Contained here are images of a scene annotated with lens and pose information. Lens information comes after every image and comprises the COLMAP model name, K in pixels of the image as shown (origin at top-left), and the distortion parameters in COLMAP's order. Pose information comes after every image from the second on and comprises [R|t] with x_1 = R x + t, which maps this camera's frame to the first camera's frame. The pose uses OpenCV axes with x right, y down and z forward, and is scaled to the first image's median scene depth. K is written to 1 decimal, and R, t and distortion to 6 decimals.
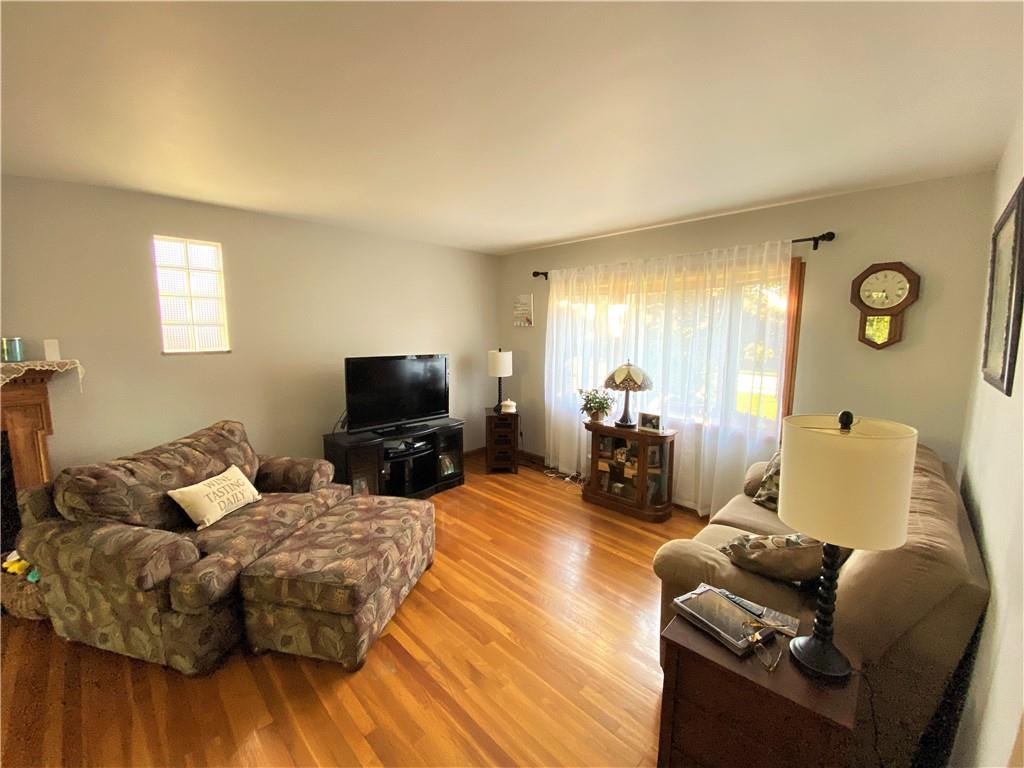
lens RADIAL K [[416.8, 0, 509.2], [0, 416.8, 382.4], [0, 0, 1]] dist [0.018543, -0.018747]
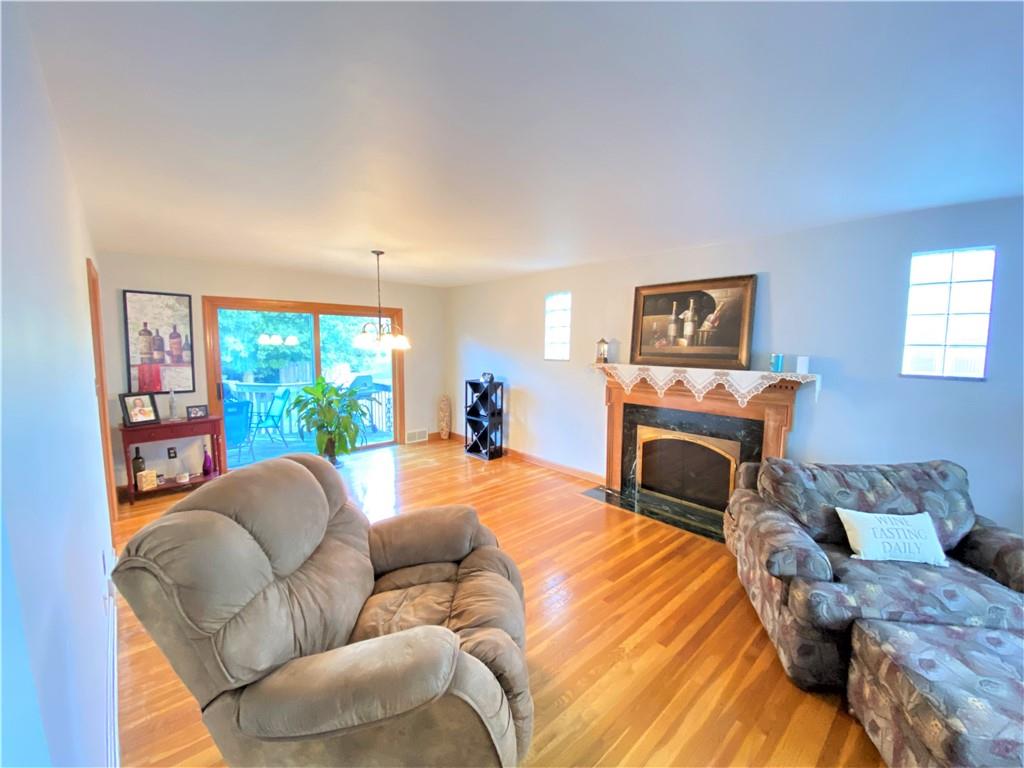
lens RADIAL K [[416.8, 0, 509.2], [0, 416.8, 382.4], [0, 0, 1]] dist [0.018543, -0.018747]
pose [[-0.039117, 0.089288, -0.995237, 0.211541], [-0.131295, 0.986905, 0.093701, -0.032915], [0.990571, 0.134335, -0.026881, 0.186922]]
